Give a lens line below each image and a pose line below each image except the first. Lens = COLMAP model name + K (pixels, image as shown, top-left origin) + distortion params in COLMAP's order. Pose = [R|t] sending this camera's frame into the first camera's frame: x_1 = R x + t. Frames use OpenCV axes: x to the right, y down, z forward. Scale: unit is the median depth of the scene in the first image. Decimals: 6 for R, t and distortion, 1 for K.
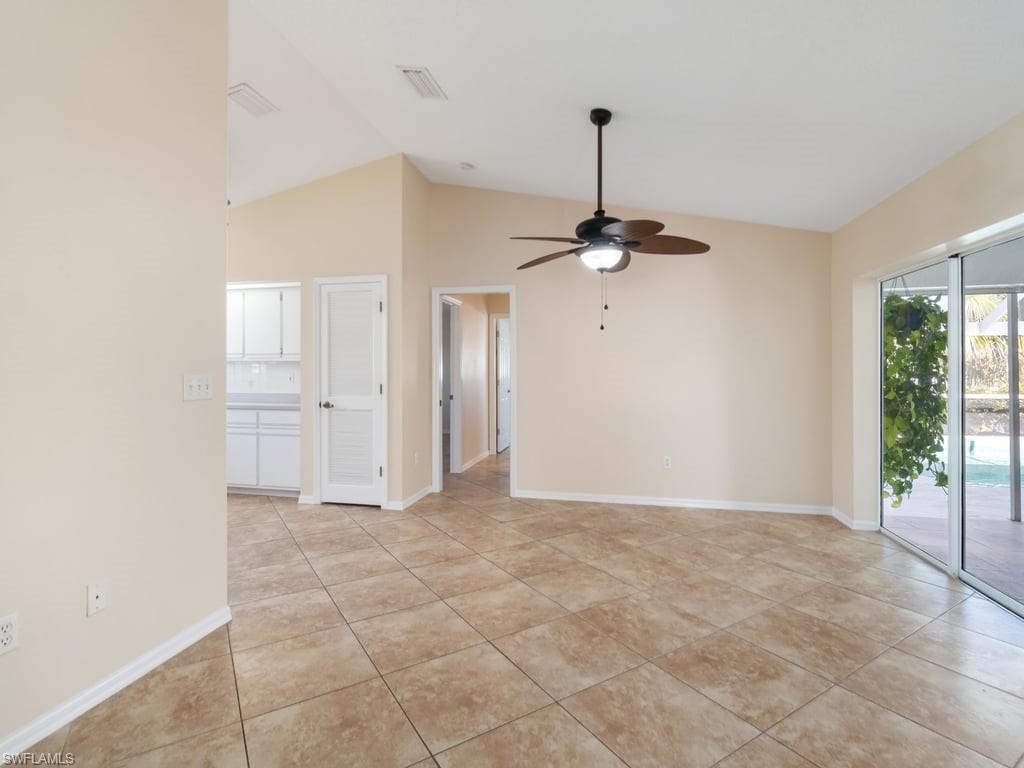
lens RADIAL K [[480.8, 0, 482.8], [0, 480.8, 370.8], [0, 0, 1]] dist [-0.002293, -0.000127]
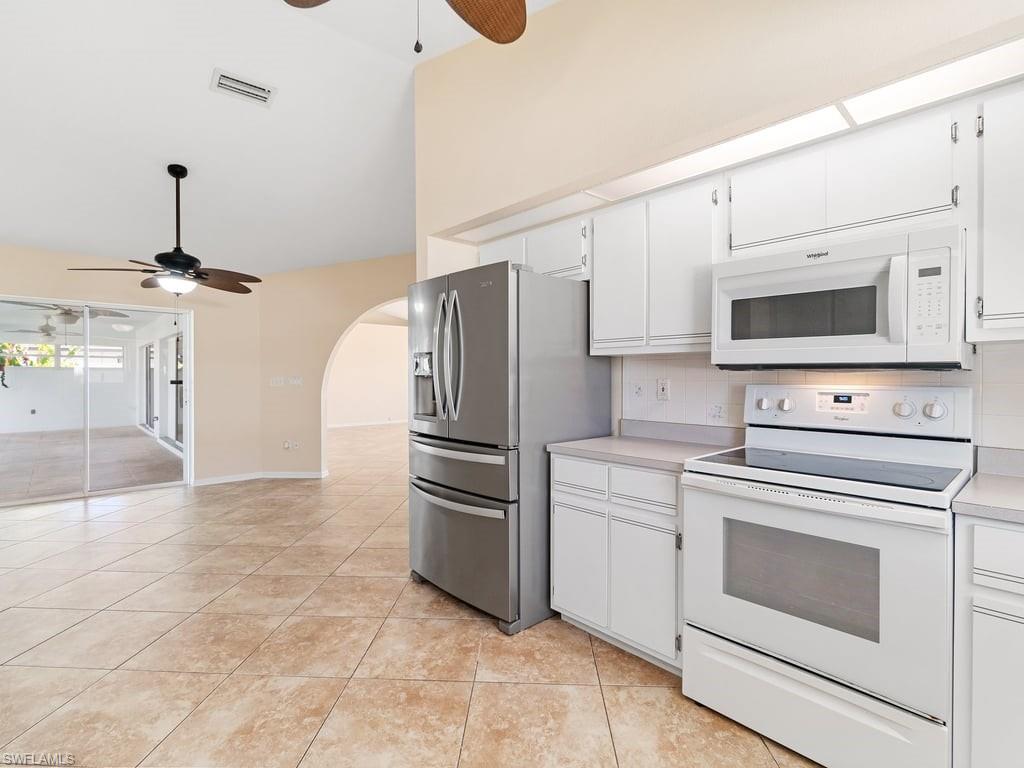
lens RADIAL K [[508.7, 0, 512.0], [0, 508.7, 384.0], [0, 0, 1]] dist [0.004672, 0.000520]
pose [[-0.829463, -0.008219, 0.558501, -1.229615], [-0.002703, 0.999939, 0.010701, 0.008174], [-0.558555, 0.007366, -0.829435, 1.622021]]
